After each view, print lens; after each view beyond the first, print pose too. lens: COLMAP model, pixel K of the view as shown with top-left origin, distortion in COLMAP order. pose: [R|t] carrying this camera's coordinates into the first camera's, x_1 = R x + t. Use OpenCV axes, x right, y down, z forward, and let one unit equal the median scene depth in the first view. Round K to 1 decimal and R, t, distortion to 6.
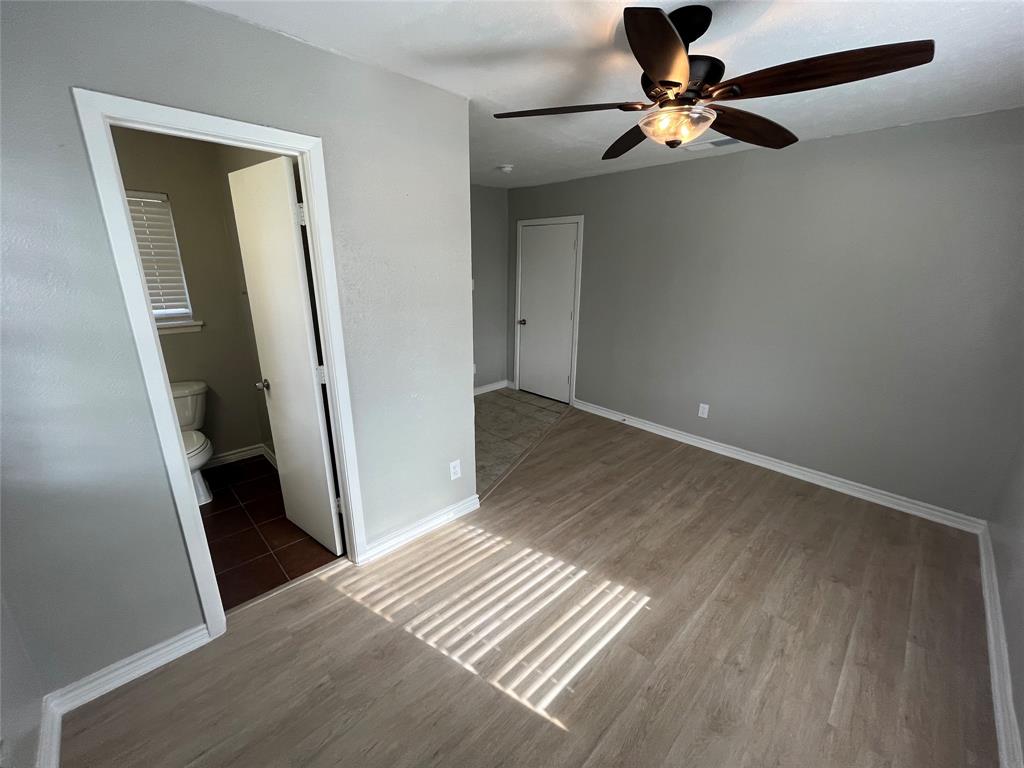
lens RADIAL K [[413.9, 0, 512.0], [0, 413.9, 384.0], [0, 0, 1]] dist [-0.002177, -0.000187]
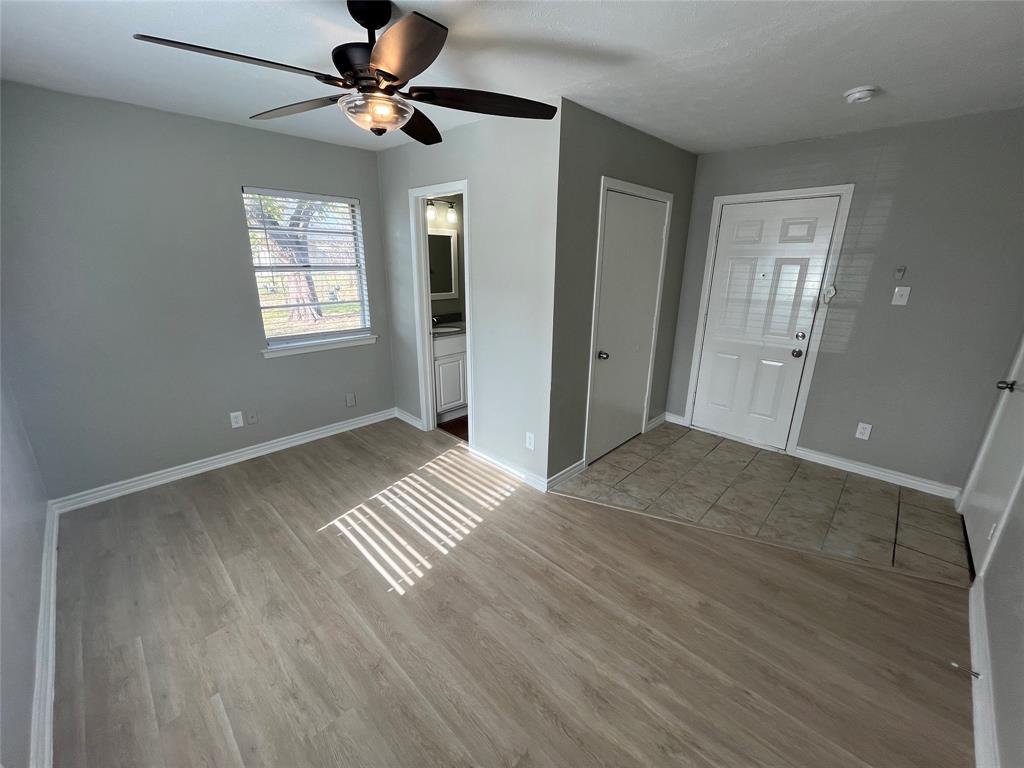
lens RADIAL K [[413.9, 0, 512.0], [0, 413.9, 384.0], [0, 0, 1]] dist [-0.002177, -0.000187]
pose [[0.024319, 0.288012, -0.957318, 1.066435], [-0.290692, 0.918261, 0.268877, -0.263084], [0.956508, 0.271745, 0.106054, 0.950978]]
